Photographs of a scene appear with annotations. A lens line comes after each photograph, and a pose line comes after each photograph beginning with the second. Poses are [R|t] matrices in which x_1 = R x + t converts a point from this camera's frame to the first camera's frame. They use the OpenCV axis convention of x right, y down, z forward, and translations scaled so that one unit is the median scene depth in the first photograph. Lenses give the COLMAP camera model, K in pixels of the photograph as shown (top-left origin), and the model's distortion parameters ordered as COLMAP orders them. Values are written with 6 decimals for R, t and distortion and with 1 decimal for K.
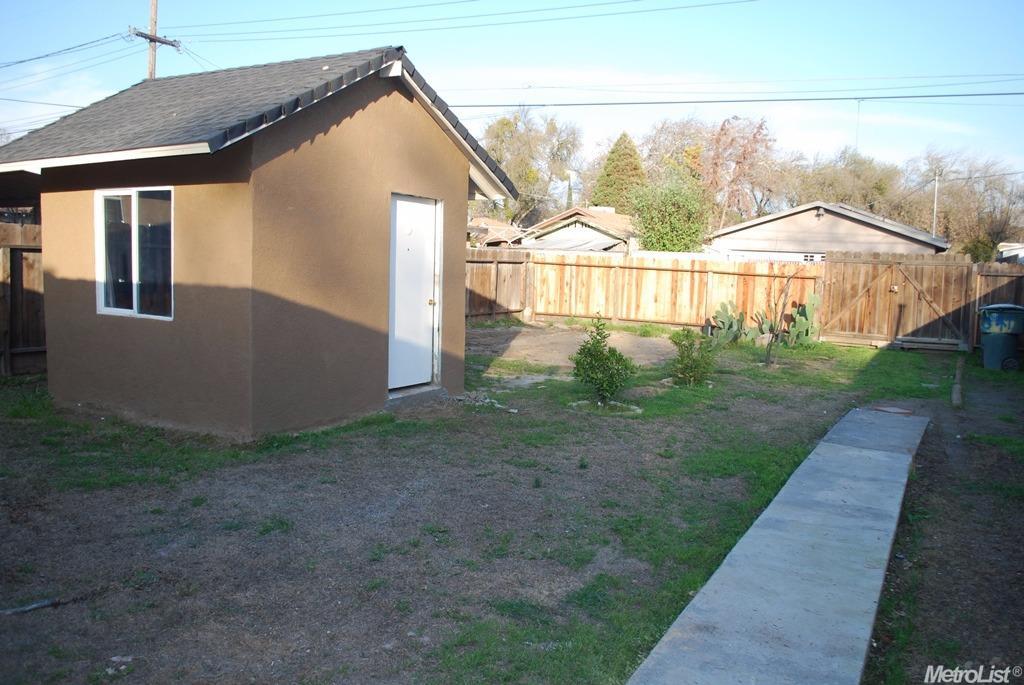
lens RADIAL K [[811.3, 0, 512.0], [0, 811.3, 342.5], [0, 0, 1]] dist [-0.090781, 0.029731]
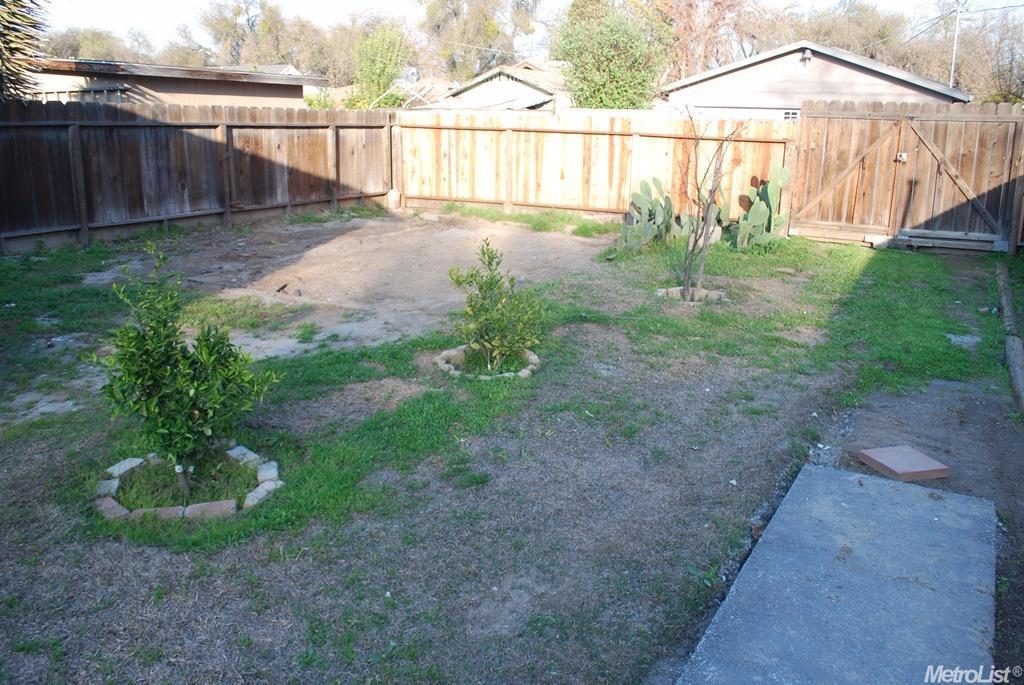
lens RADIAL K [[811.3, 0, 512.0], [0, 811.3, 342.5], [0, 0, 1]] dist [-0.090781, 0.029731]
pose [[0.999793, -0.019461, 0.005898, 0.130307], [0.018270, 0.987009, 0.159625, -0.023092], [-0.008928, -0.159484, 0.987160, 0.286602]]
